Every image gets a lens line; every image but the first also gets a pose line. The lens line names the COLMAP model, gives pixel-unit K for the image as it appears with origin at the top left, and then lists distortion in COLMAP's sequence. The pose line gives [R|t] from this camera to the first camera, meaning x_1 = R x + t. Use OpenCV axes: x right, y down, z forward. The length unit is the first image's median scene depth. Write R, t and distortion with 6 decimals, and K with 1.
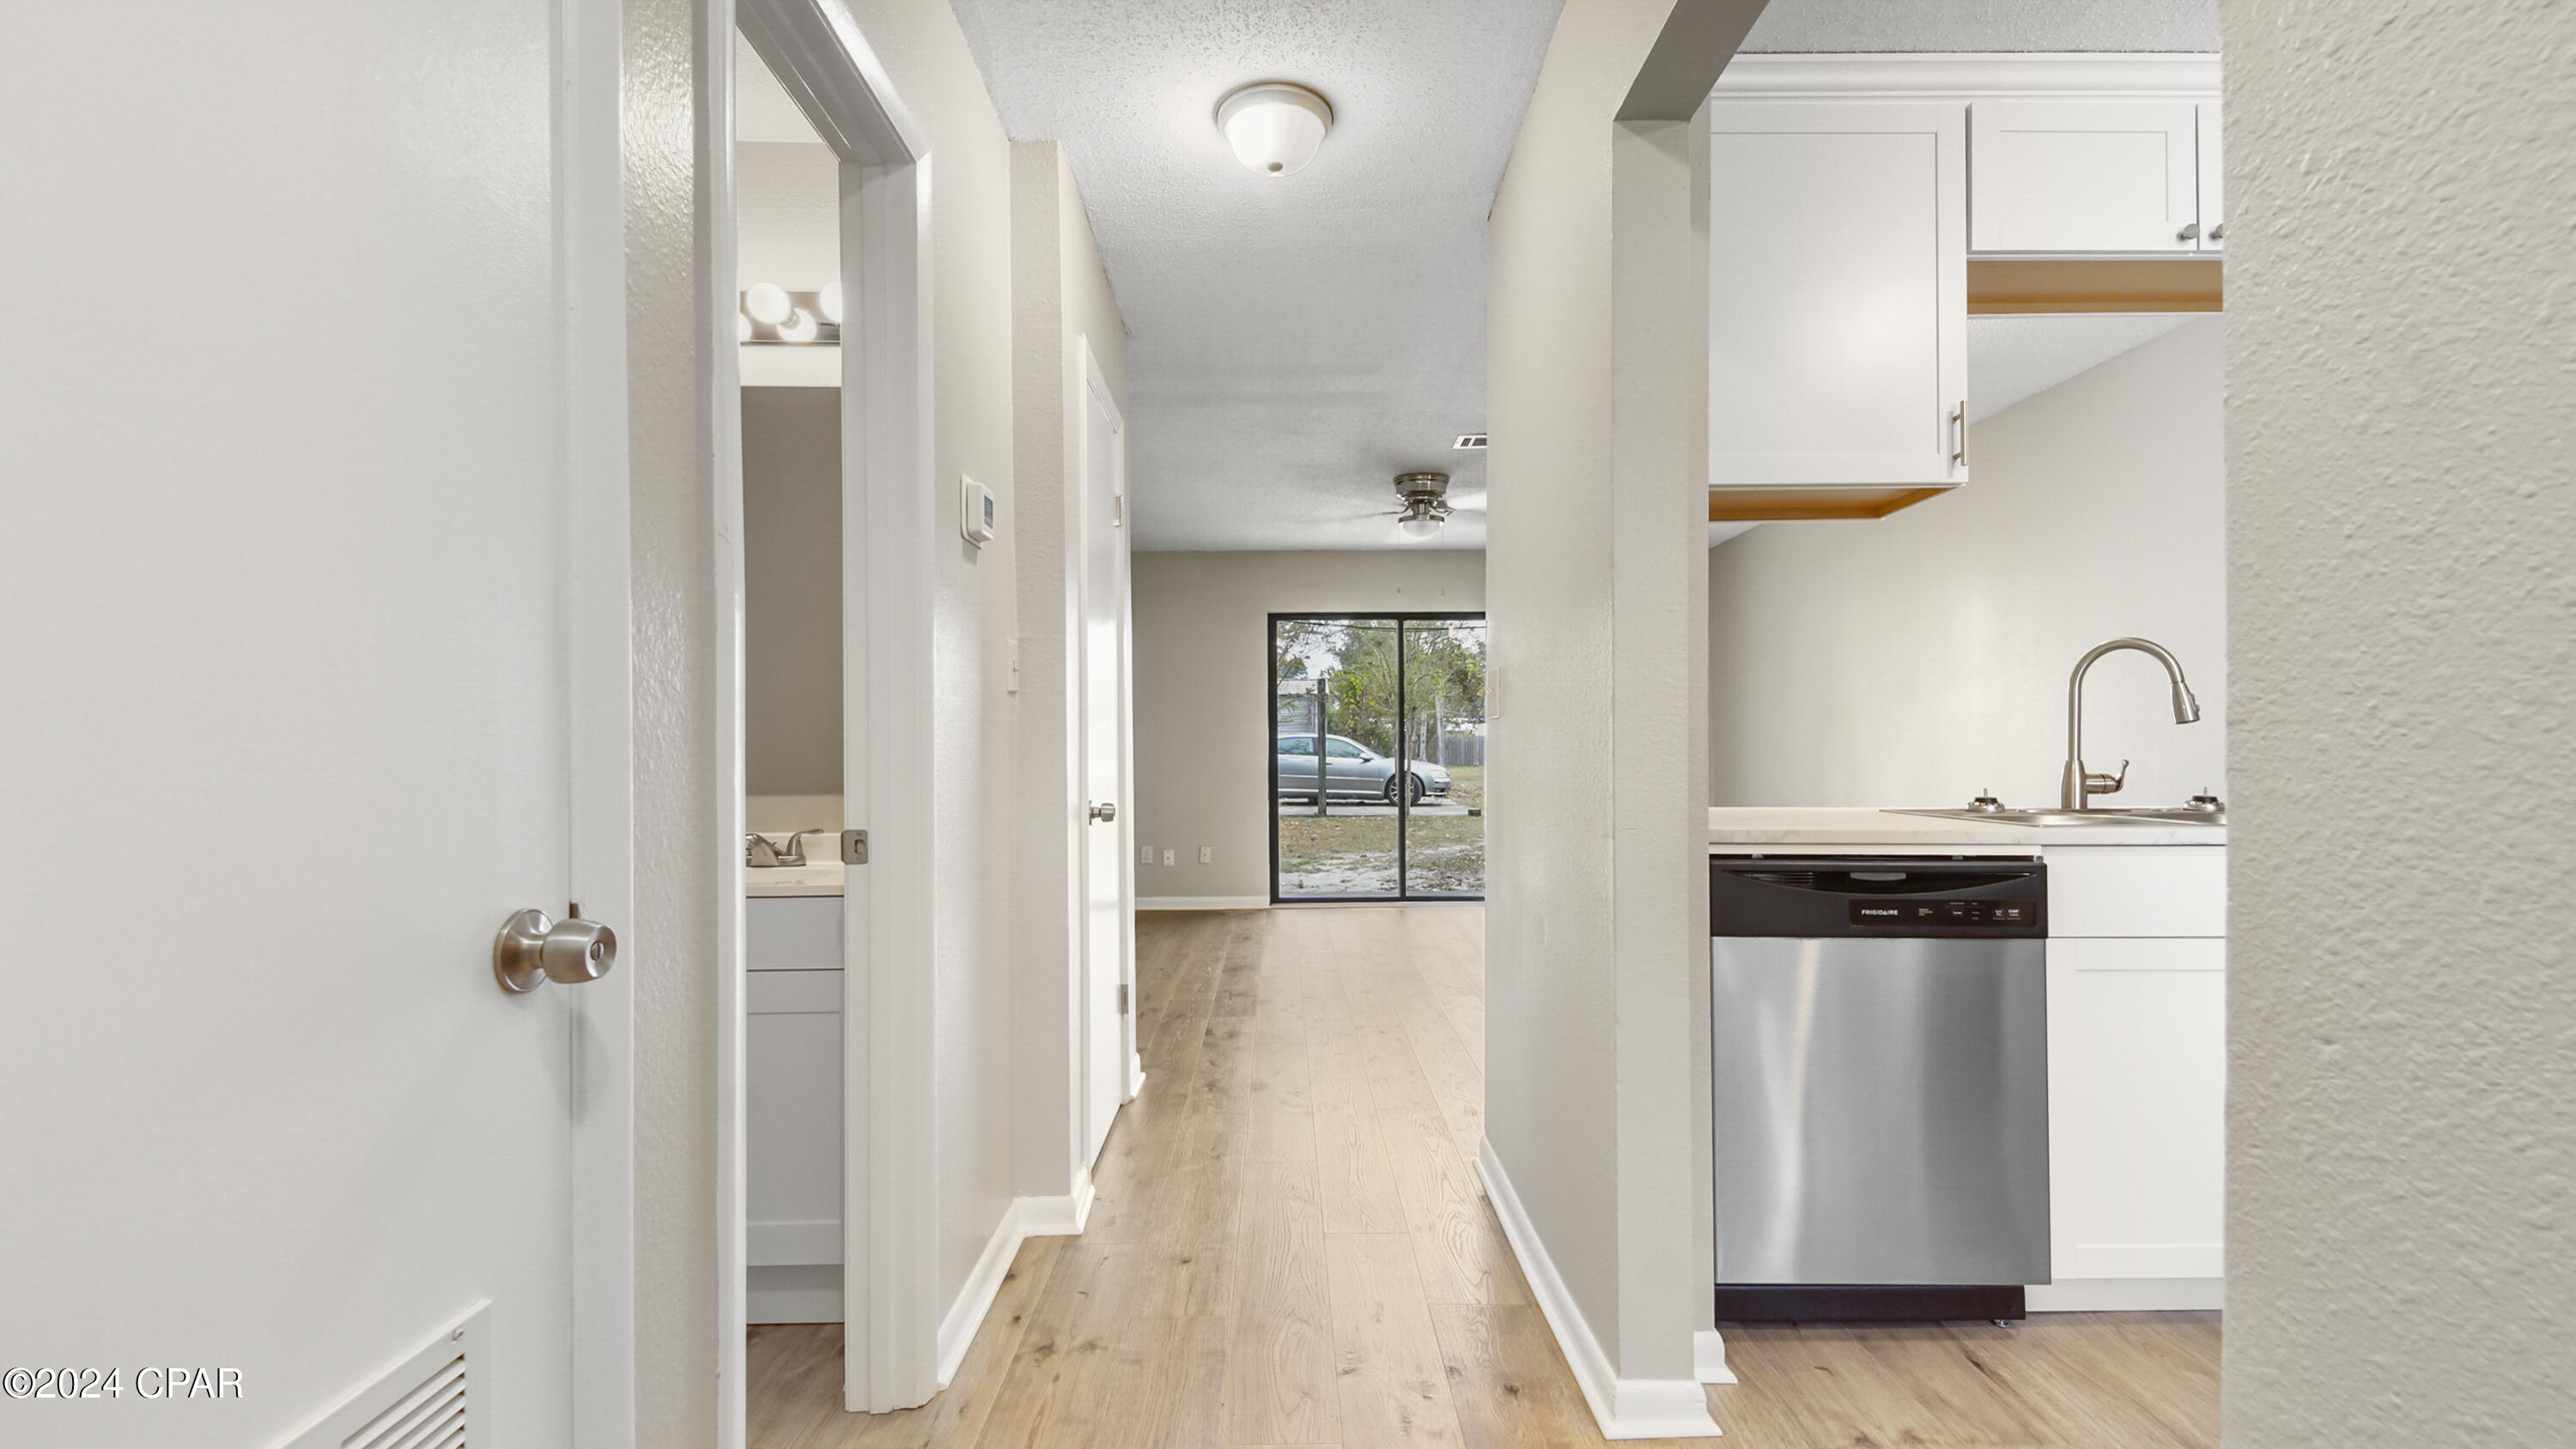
lens RADIAL K [[1198.1, 0, 1280.6], [0, 1198.1, 727.0], [0, 0, 1]] dist [-0.000379, -0.000764]
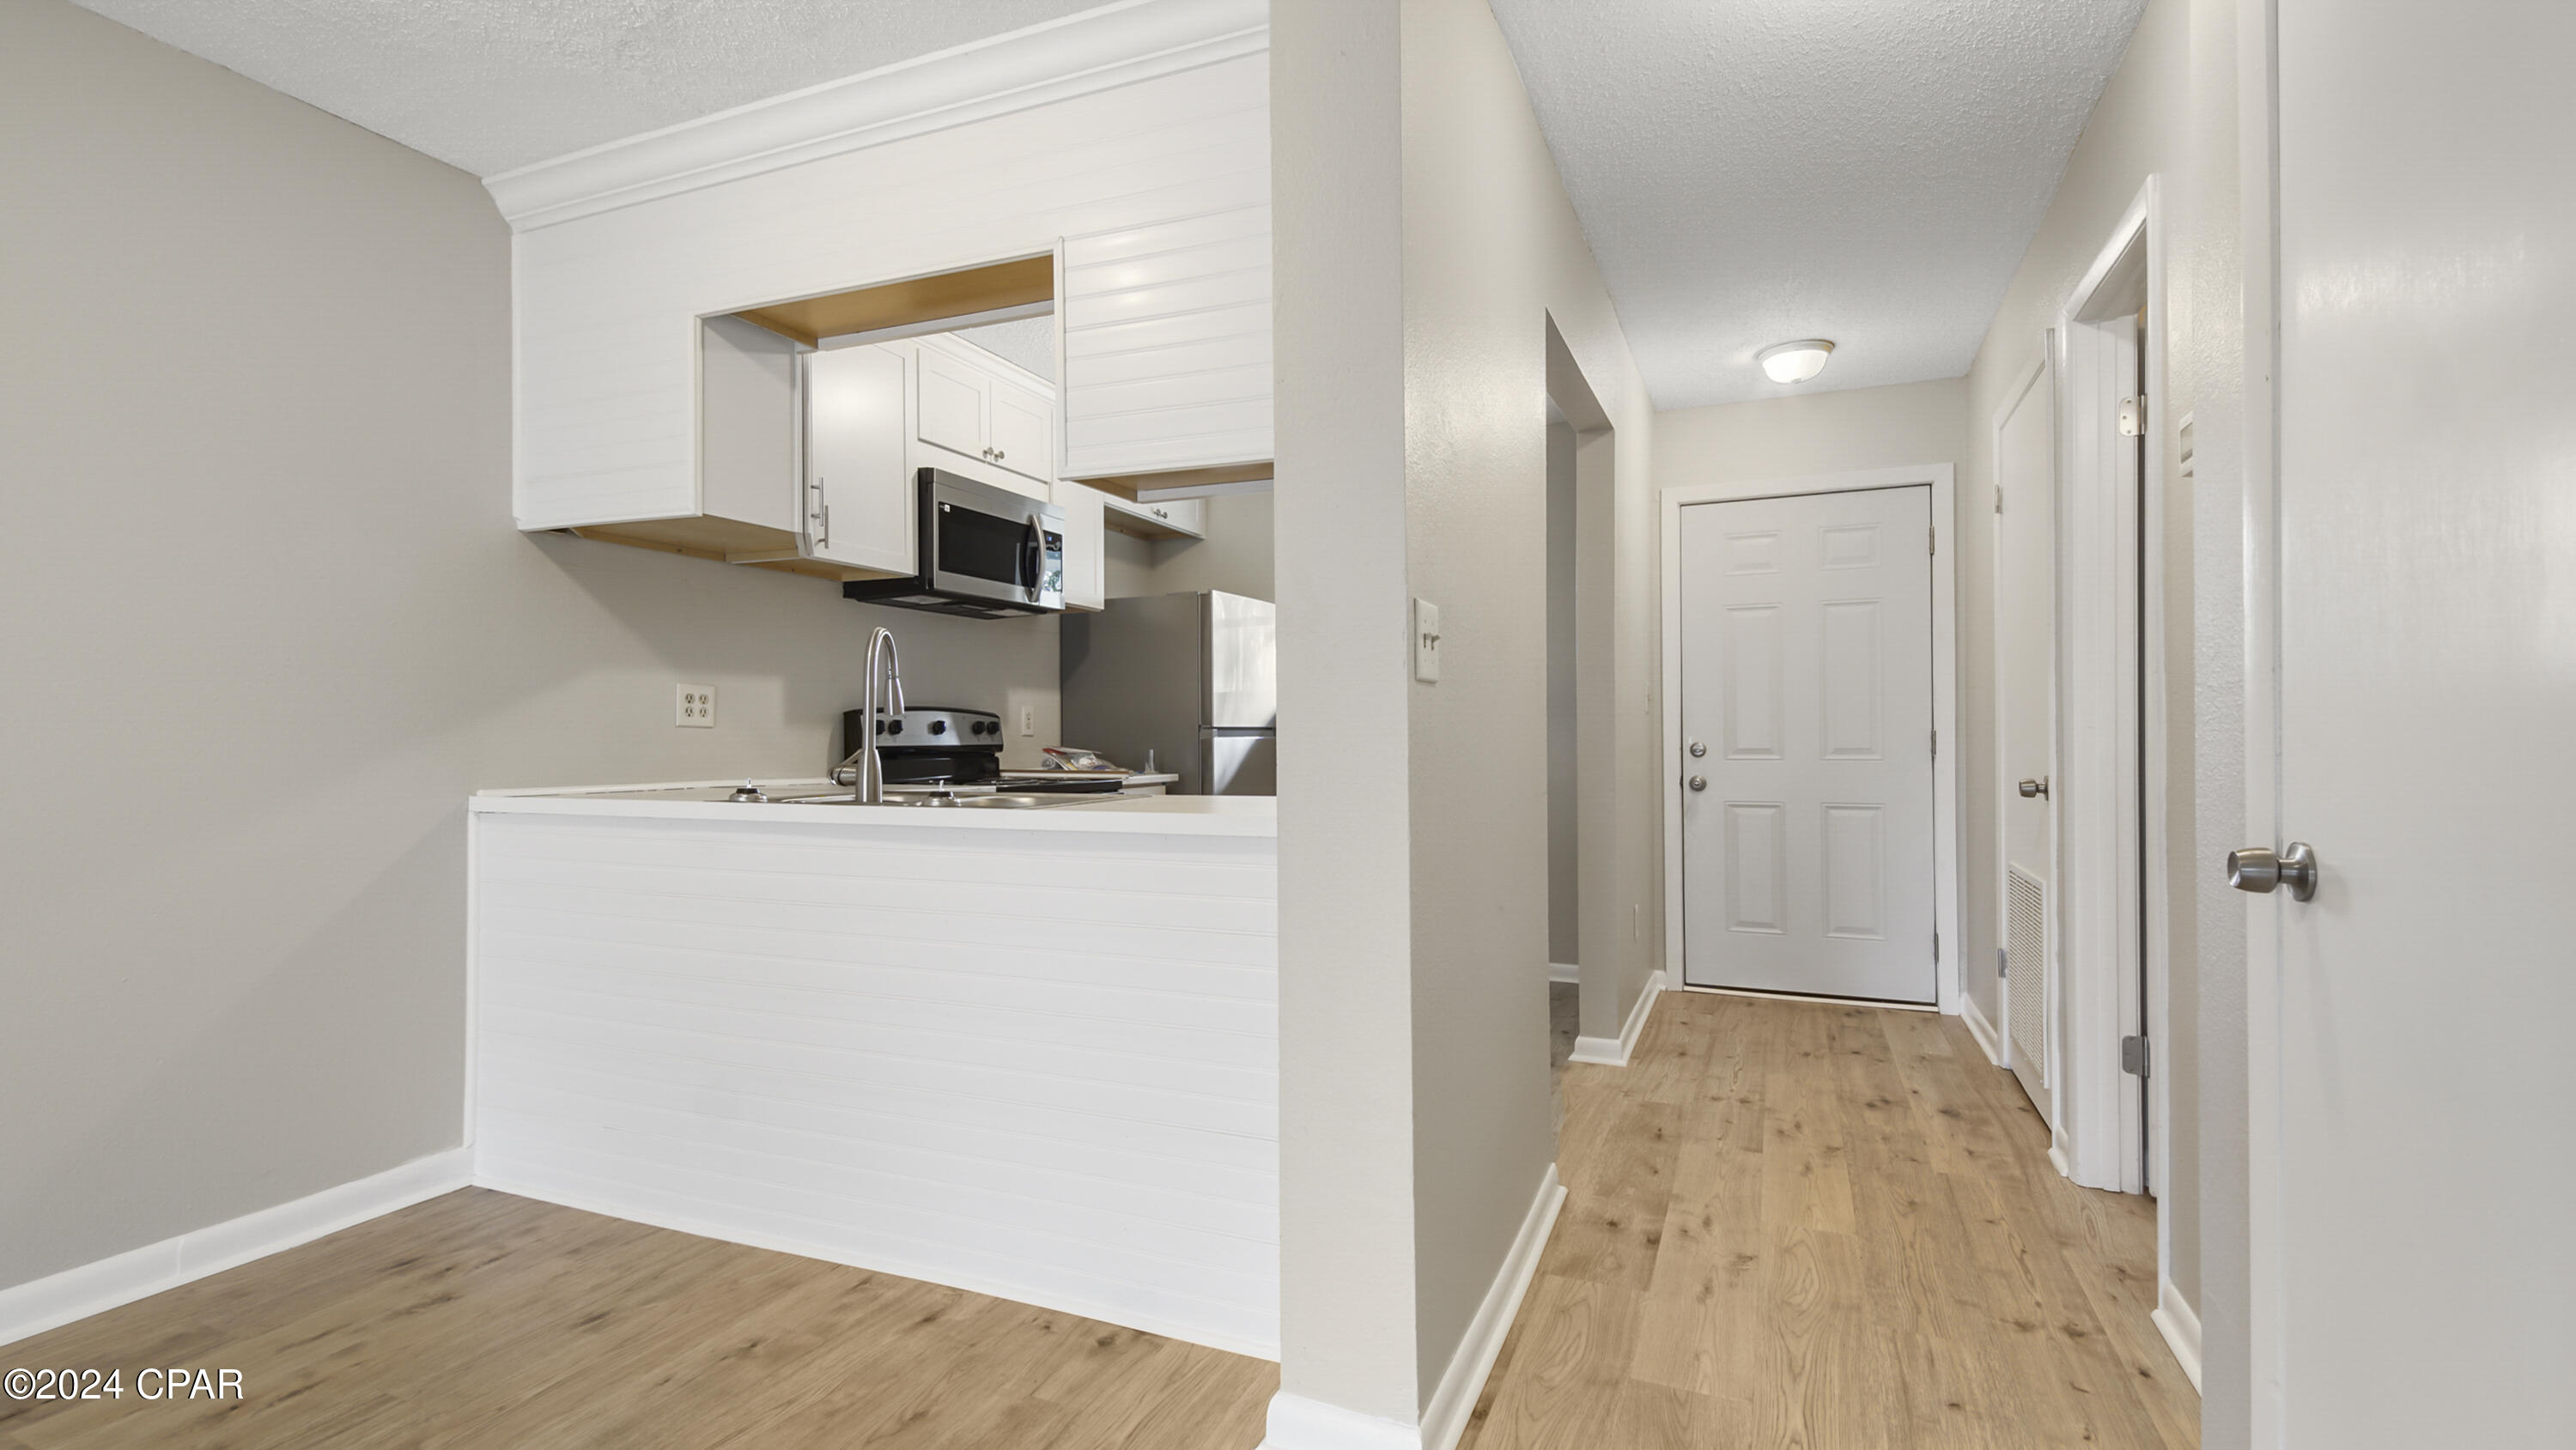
lens RADIAL K [[1227.7, 0, 1250.3], [0, 1227.7, 730.2], [0, 0, 1]] dist [-0.000614, -0.000029]
pose [[-0.916285, 0.012749, 0.400325, 0.013287], [0.004565, 0.999761, -0.021390, 0.043415], [-0.400502, -0.017772, -0.916124, 2.146452]]
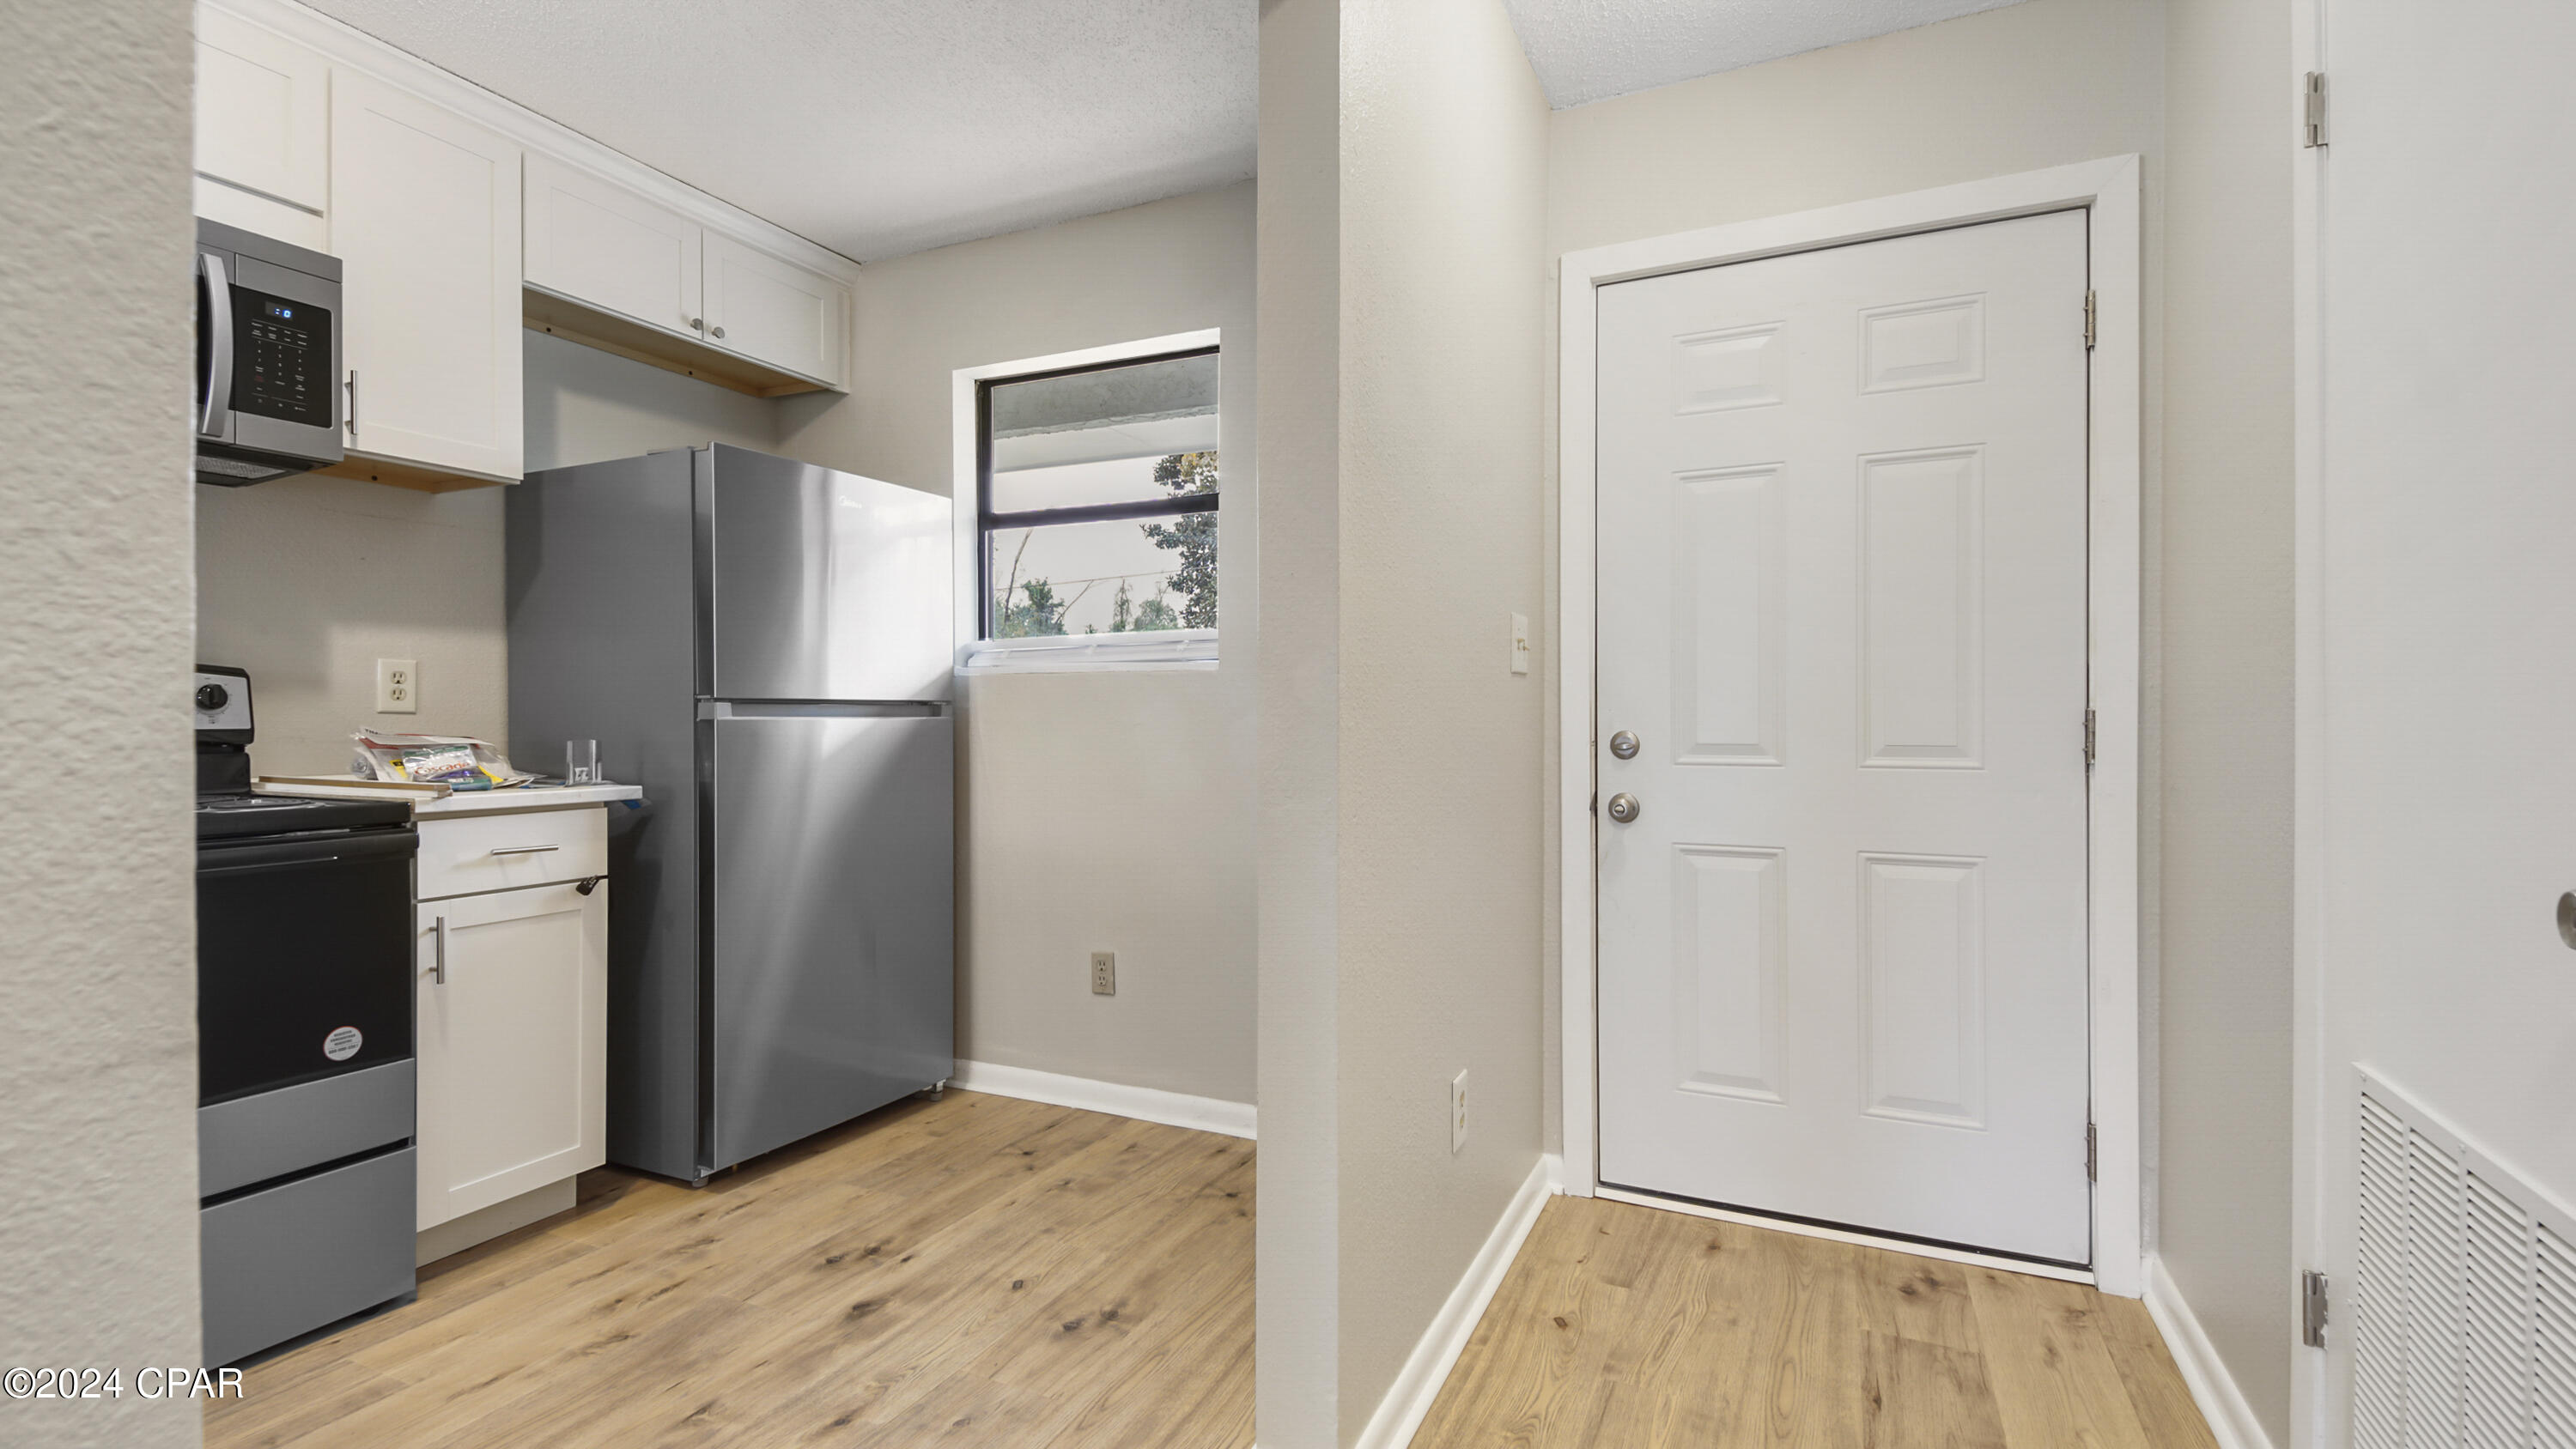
lens RADIAL K [[1207.8, 0, 1288.0], [0, 1207.8, 724.5], [0, 0, 1]] dist [0.001808, -0.000386]
pose [[-0.909396, 0.004764, 0.415905, -0.017016], [-0.000650, 0.999917, -0.012876, 0.033863], [-0.415932, -0.011980, -0.909317, 1.268250]]
